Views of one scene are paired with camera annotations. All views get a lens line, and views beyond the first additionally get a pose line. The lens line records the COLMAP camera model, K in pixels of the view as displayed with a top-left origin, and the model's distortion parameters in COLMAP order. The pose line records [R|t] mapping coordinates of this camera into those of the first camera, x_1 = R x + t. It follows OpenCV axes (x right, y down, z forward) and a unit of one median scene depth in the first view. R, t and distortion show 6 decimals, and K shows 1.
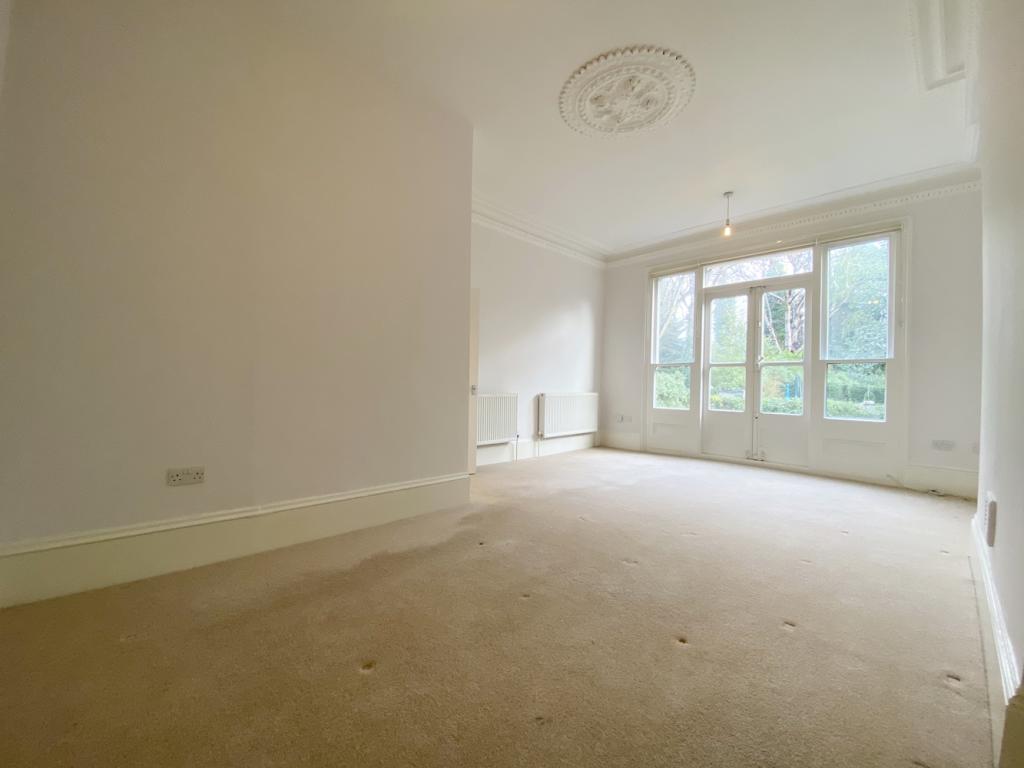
lens RADIAL K [[415.8, 0, 512.0], [0, 415.8, 380.6], [0, 0, 1]] dist [0.007806, -0.006020]
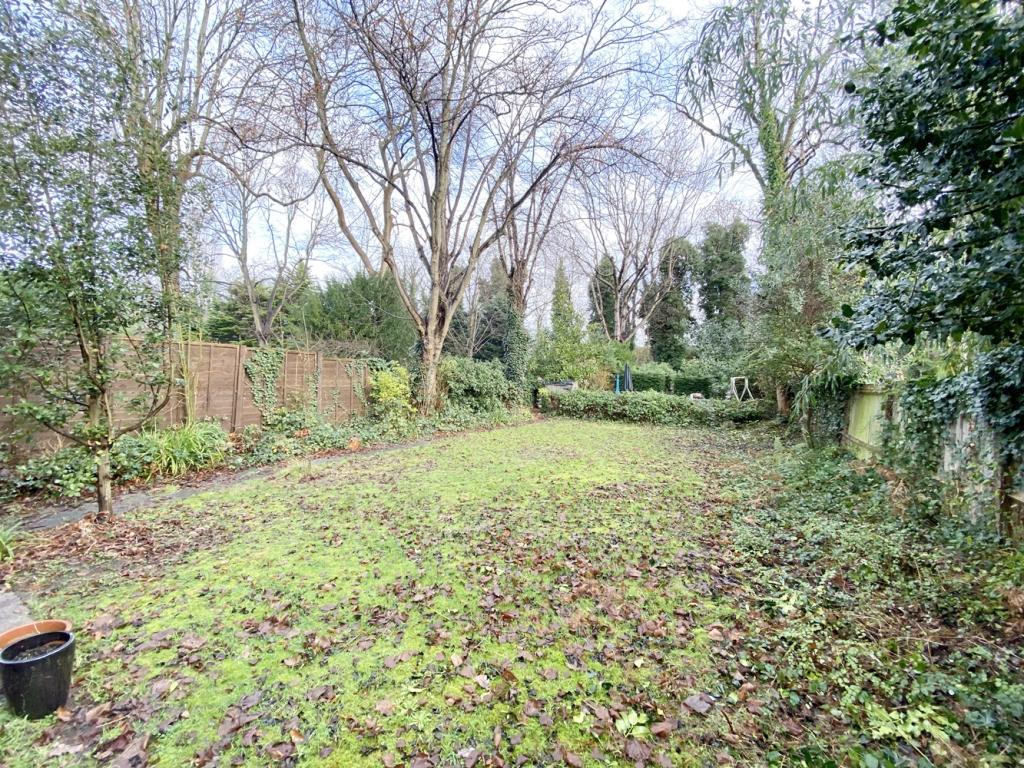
lens RADIAL K [[415.8, 0, 502.3], [0, 415.8, 383.8], [0, 0, 1]] dist [0.007806, -0.006020]
pose [[0.948515, -0.007808, 0.316636, 0.660406], [-0.001576, 0.999567, 0.029369, 0.006805], [-0.316729, -0.028356, 0.948092, 1.062195]]
